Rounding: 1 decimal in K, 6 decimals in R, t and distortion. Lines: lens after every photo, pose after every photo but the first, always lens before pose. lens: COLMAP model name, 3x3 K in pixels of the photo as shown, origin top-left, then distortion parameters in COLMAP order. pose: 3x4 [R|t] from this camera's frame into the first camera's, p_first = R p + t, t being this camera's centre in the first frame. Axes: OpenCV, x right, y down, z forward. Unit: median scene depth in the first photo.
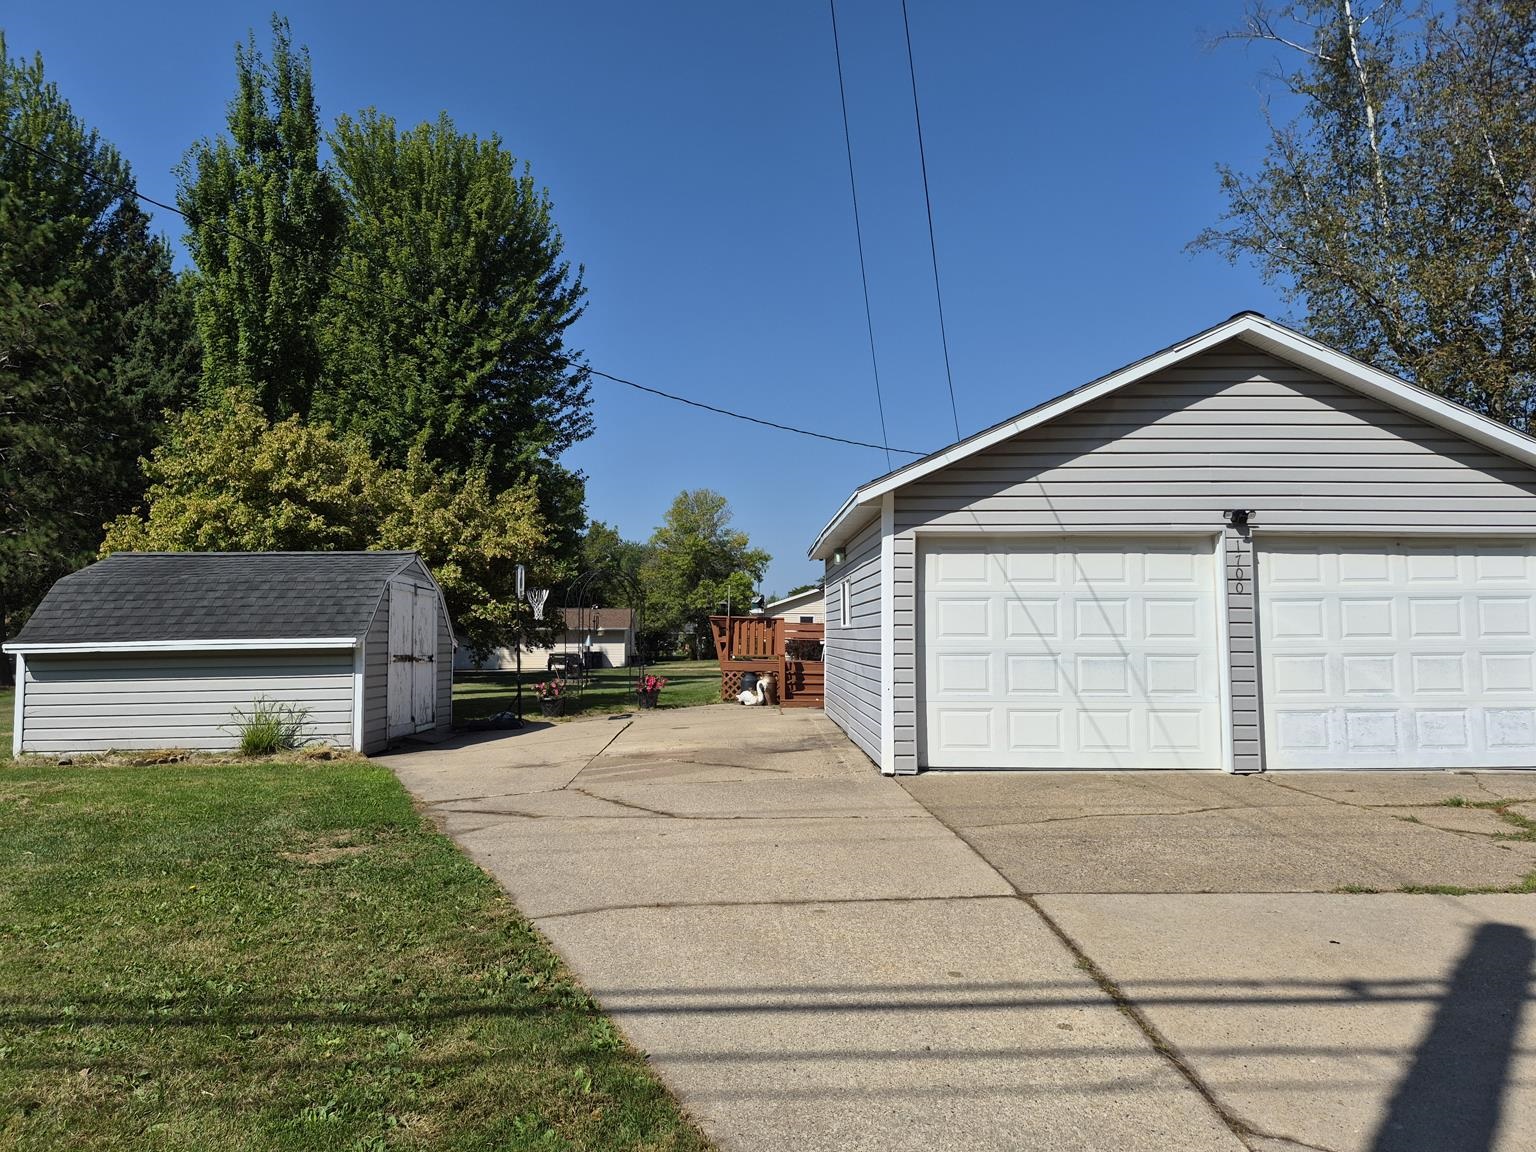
lens RADIAL K [[1072.3, 0, 765.5], [0, 1072.3, 575.0], [0, 0, 1]] dist [0.022499, -0.016546]
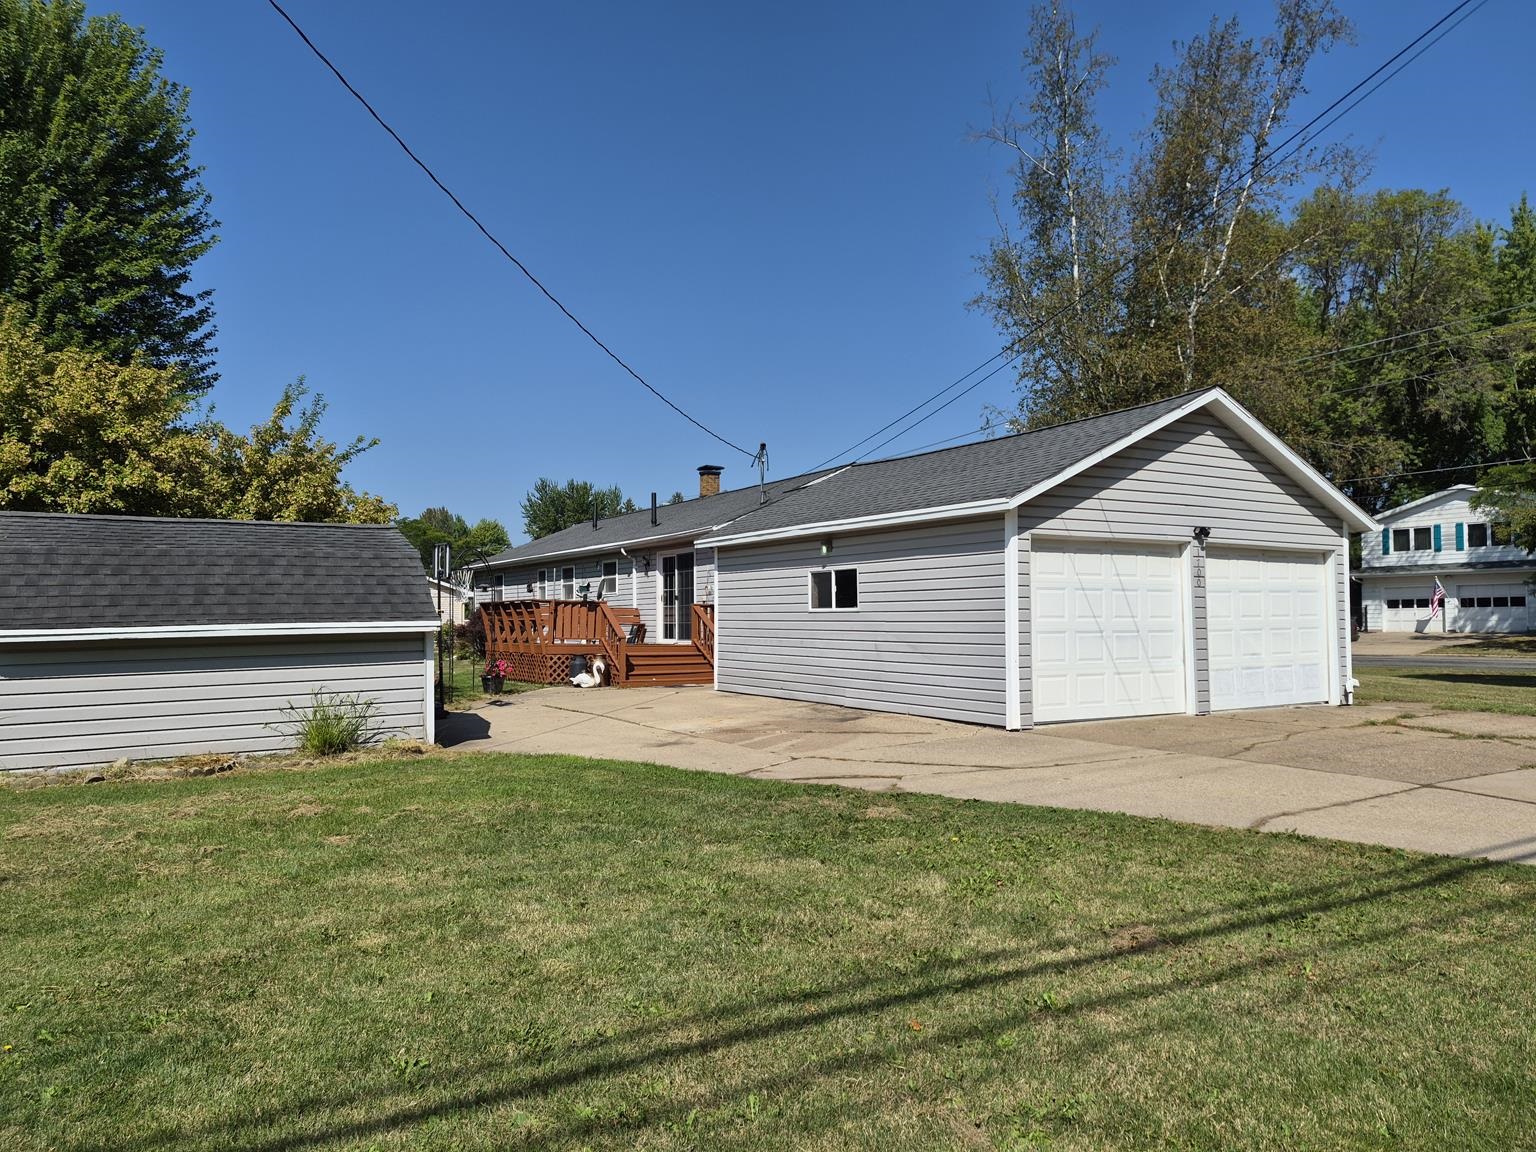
lens RADIAL K [[1072.3, 0, 760.2], [0, 1072.3, 572.9], [0, 0, 1]] dist [0.022499, -0.016546]
pose [[0.862018, 0.019741, 0.506494, -0.624192], [-0.025849, 0.999653, 0.005030, 0.005961], [-0.506219, -0.017429, 0.862229, 0.069896]]
